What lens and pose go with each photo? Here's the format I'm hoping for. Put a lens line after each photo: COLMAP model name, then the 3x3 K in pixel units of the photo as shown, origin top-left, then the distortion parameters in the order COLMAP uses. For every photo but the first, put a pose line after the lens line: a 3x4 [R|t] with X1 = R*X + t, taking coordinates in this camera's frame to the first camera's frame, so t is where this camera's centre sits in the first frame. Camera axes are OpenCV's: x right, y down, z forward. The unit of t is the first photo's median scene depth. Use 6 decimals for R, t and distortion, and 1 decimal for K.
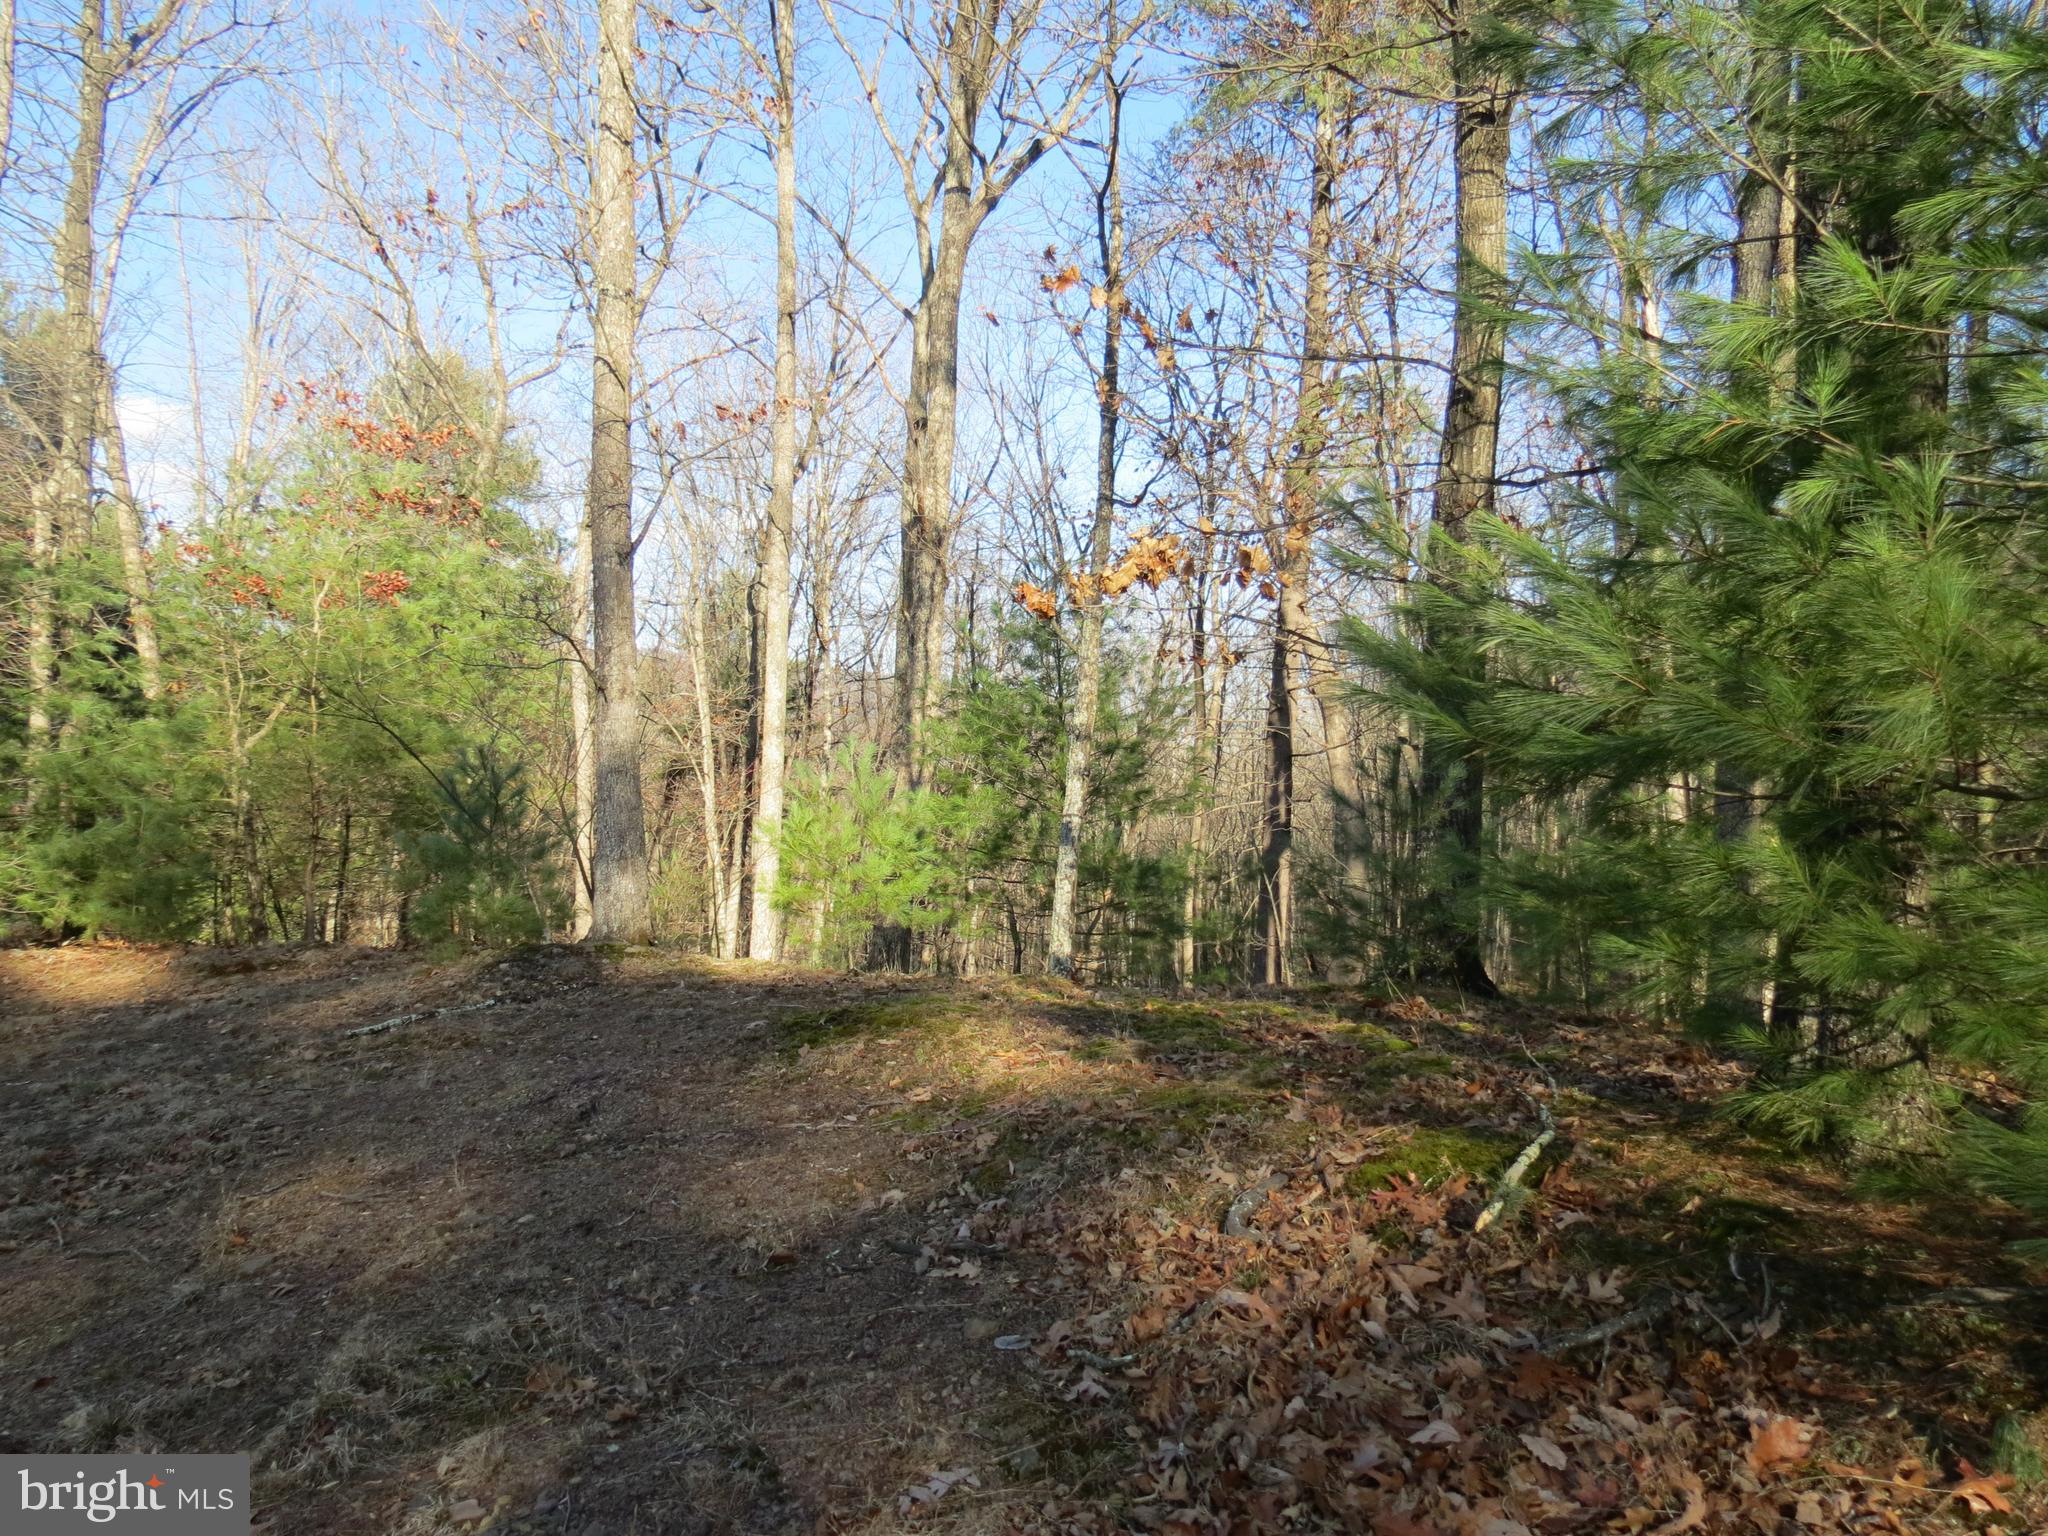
lens RADIAL K [[1444.5, 0, 1025.5], [0, 1444.5, 771.3], [0, 0, 1]] dist [-0.037137, 0.021430]
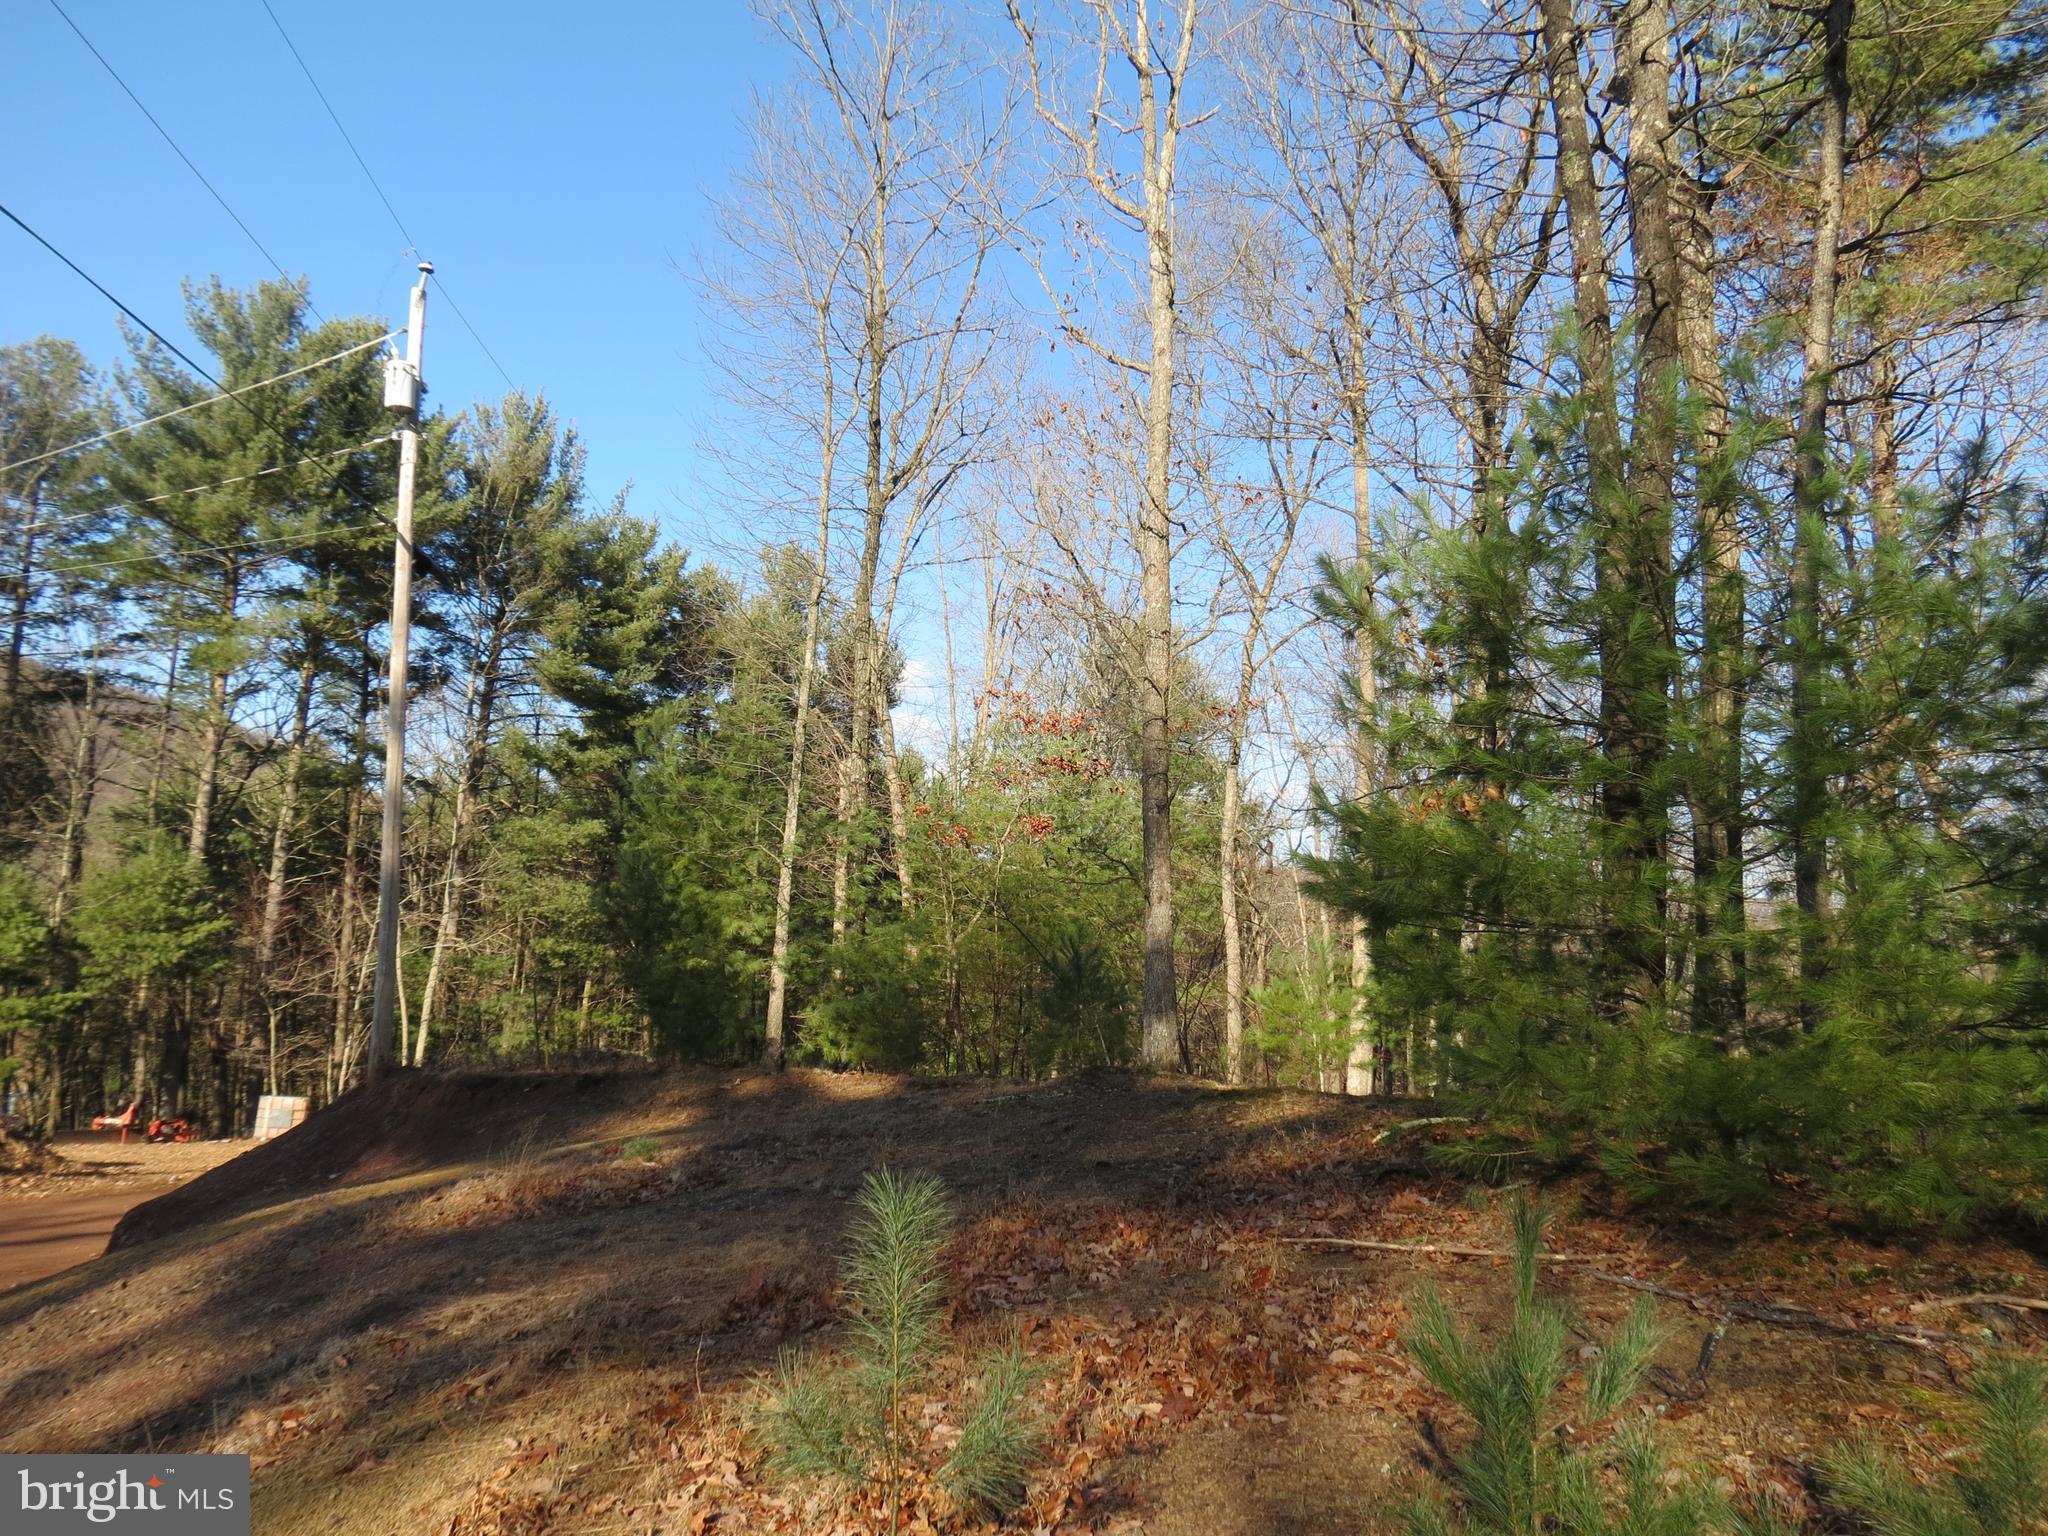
lens RADIAL K [[1444.5, 0, 1025.5], [0, 1444.5, 771.3], [0, 0, 1]] dist [-0.037137, 0.021430]
pose [[0.882386, -0.063872, -0.466172, 0.199929], [-0.002414, 0.990116, -0.140230, 0.016517], [0.470521, 0.124862, 0.873510, -0.250752]]
